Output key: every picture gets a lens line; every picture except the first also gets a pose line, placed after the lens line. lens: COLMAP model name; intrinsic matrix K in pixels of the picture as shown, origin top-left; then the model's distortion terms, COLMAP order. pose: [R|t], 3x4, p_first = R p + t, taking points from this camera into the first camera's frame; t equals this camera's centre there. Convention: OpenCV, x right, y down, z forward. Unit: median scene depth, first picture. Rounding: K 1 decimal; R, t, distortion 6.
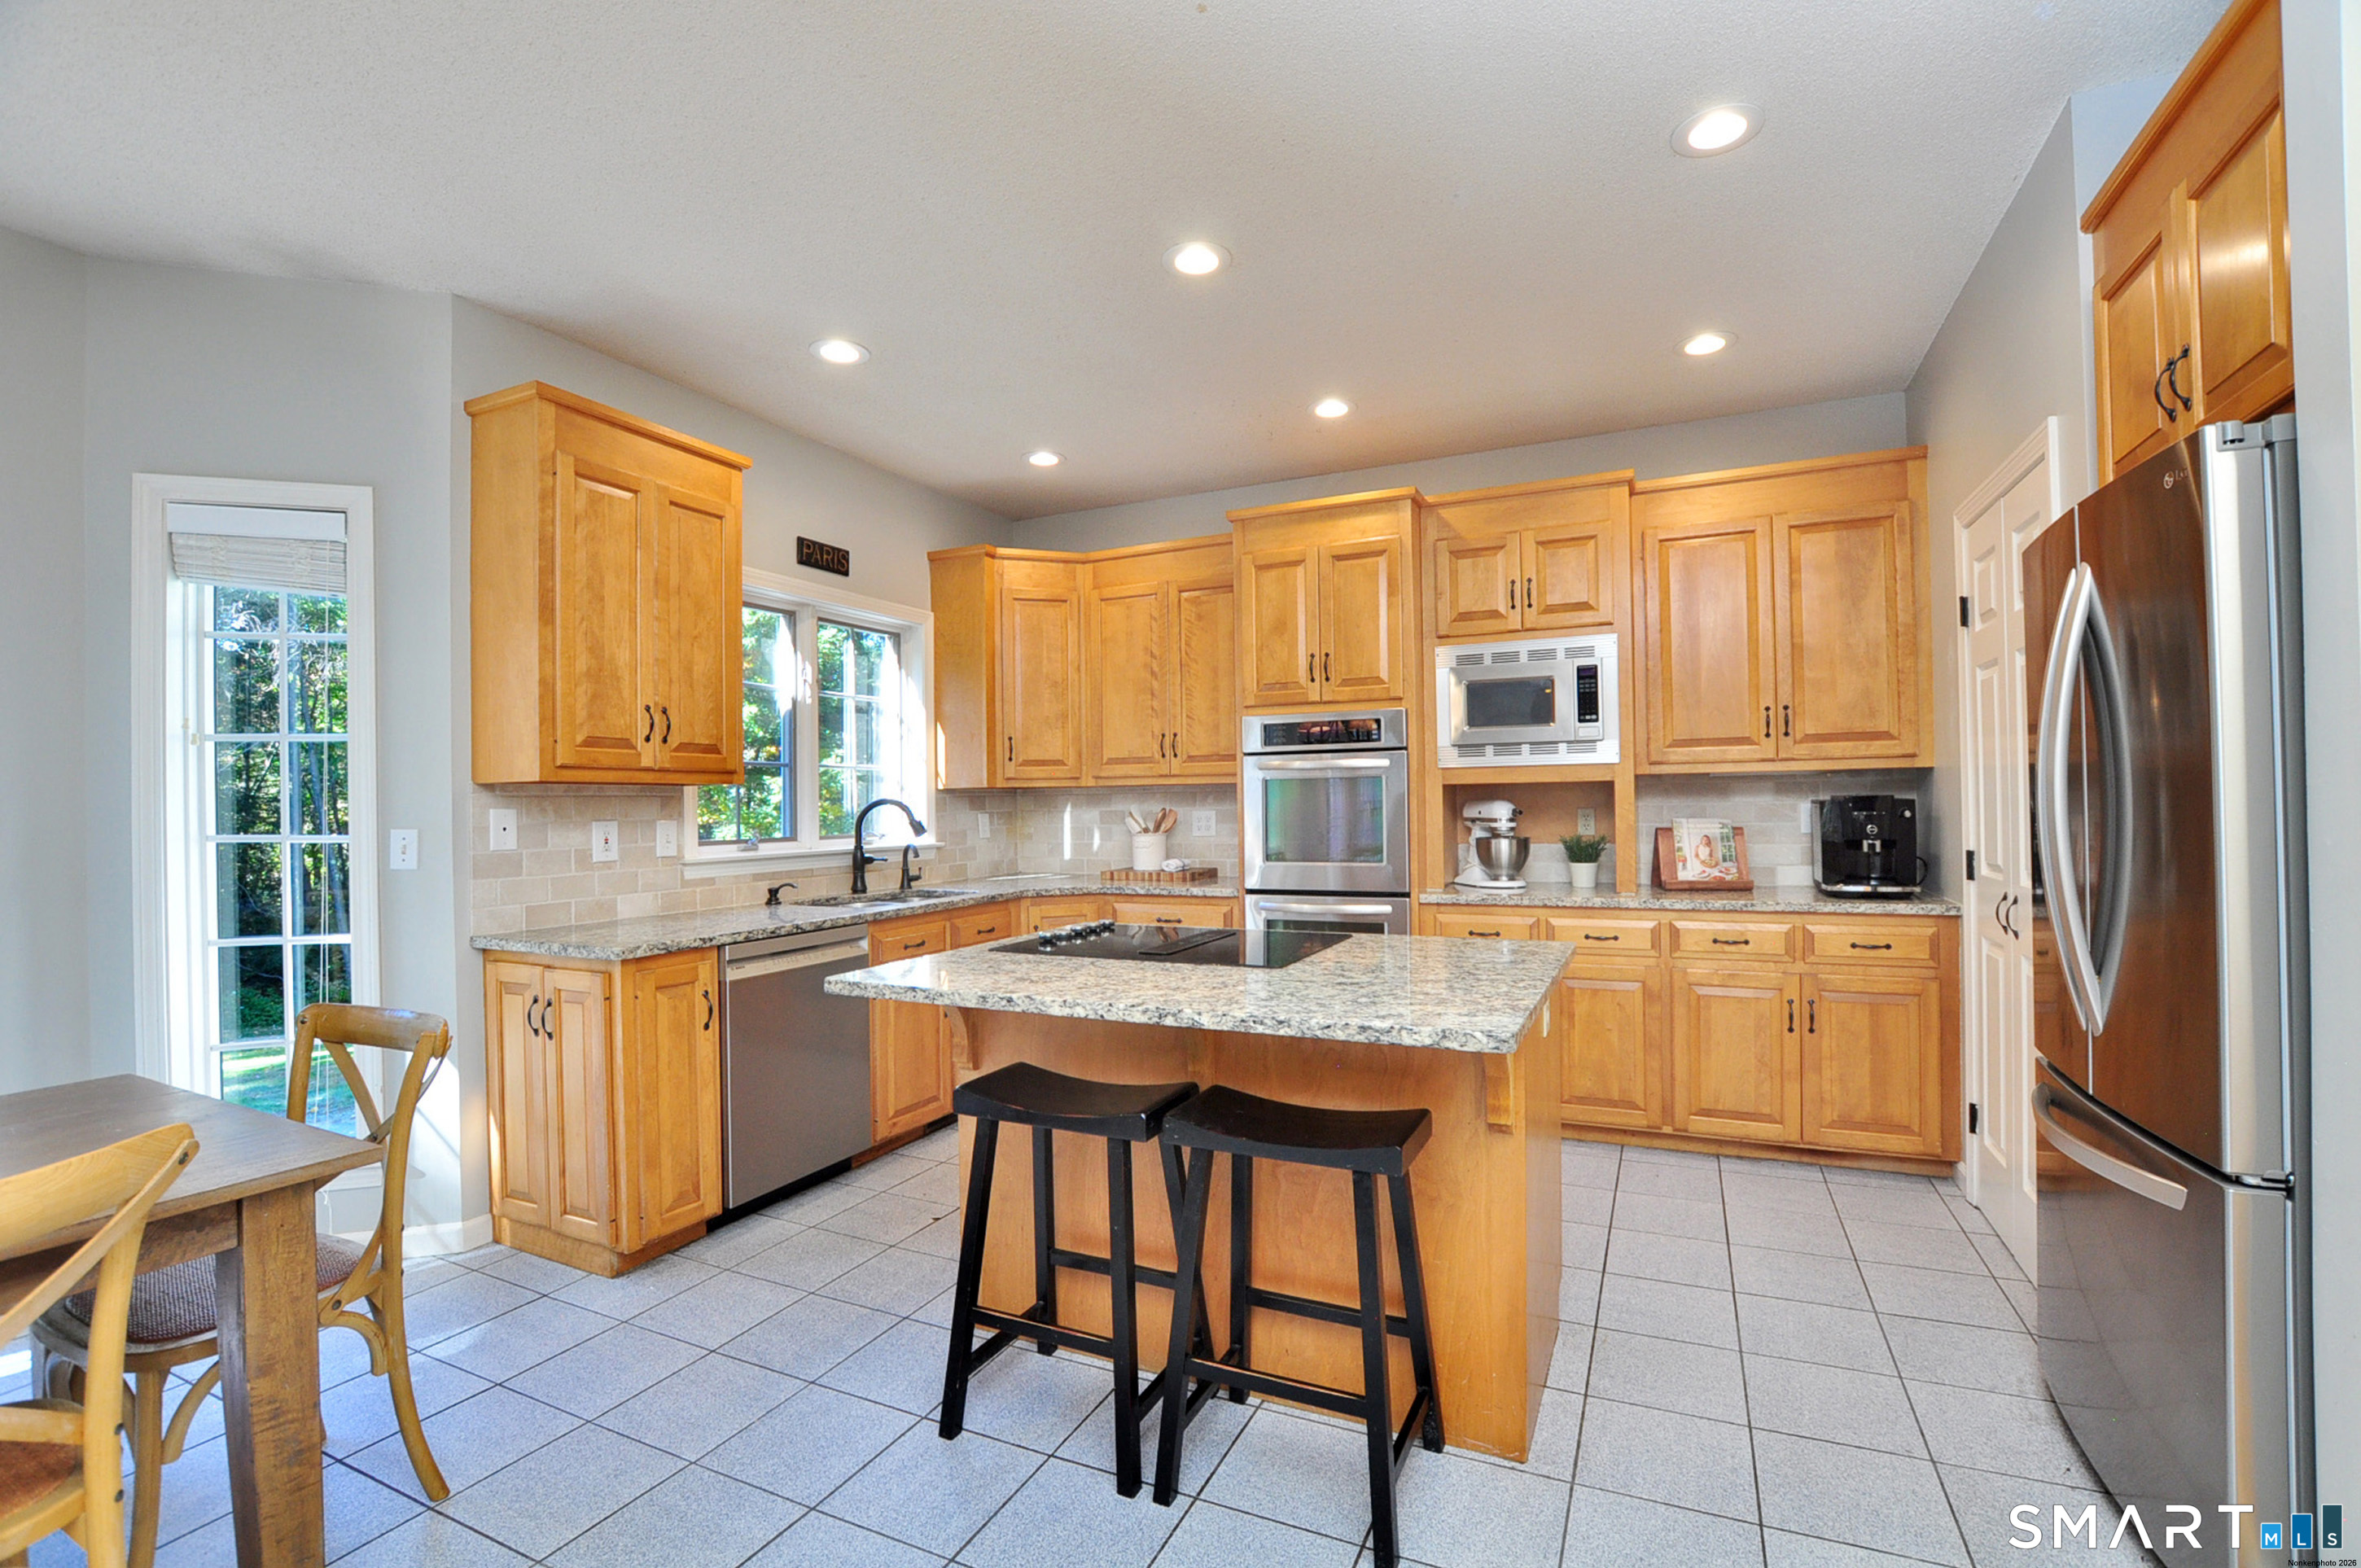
lens RADIAL K [[1021.2, 0, 1178.2], [0, 1021.2, 789.5], [0, 0, 1]] dist [-0.021603, -0.000037]
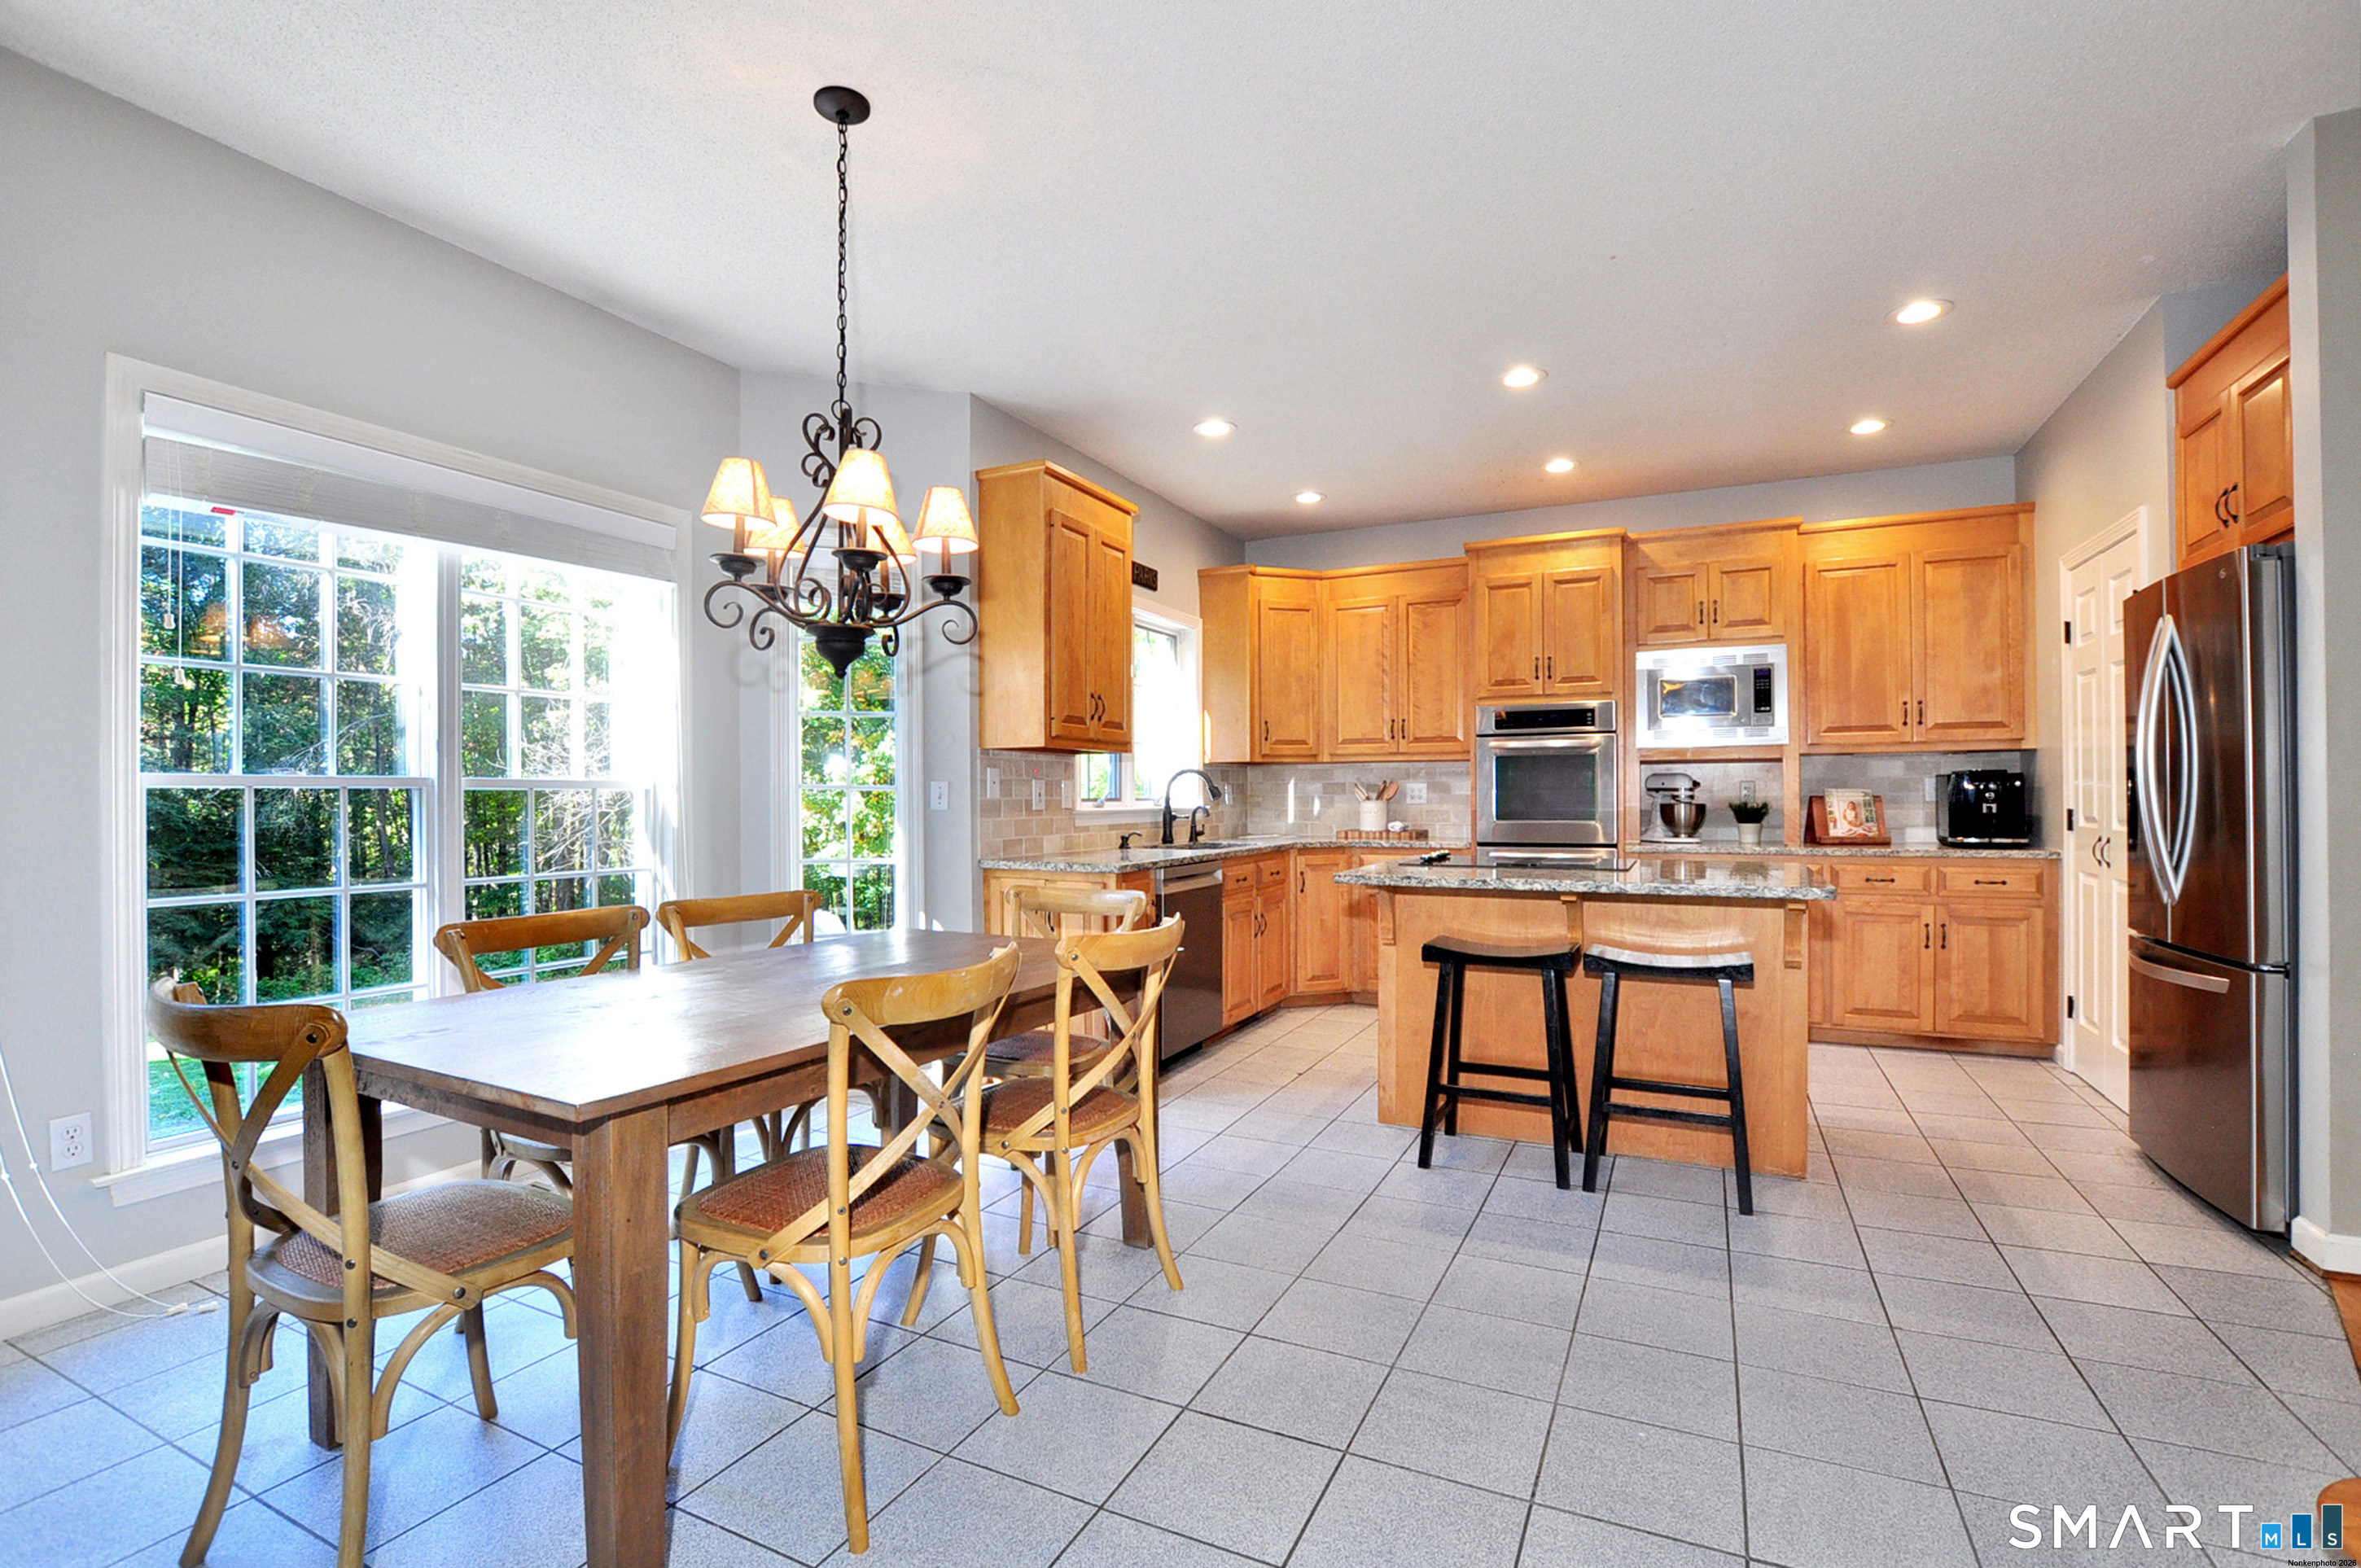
lens RADIAL K [[1035.2, 0, 1180.5], [0, 1035.2, 784.0], [0, 0, 1]] dist [-0.018120, 0.000080]
pose [[0.999819, 0.009206, -0.016620, -0.331396], [-0.009157, 0.999954, 0.003011, 0.029012], [0.016647, -0.002858, 0.999857, -0.335767]]
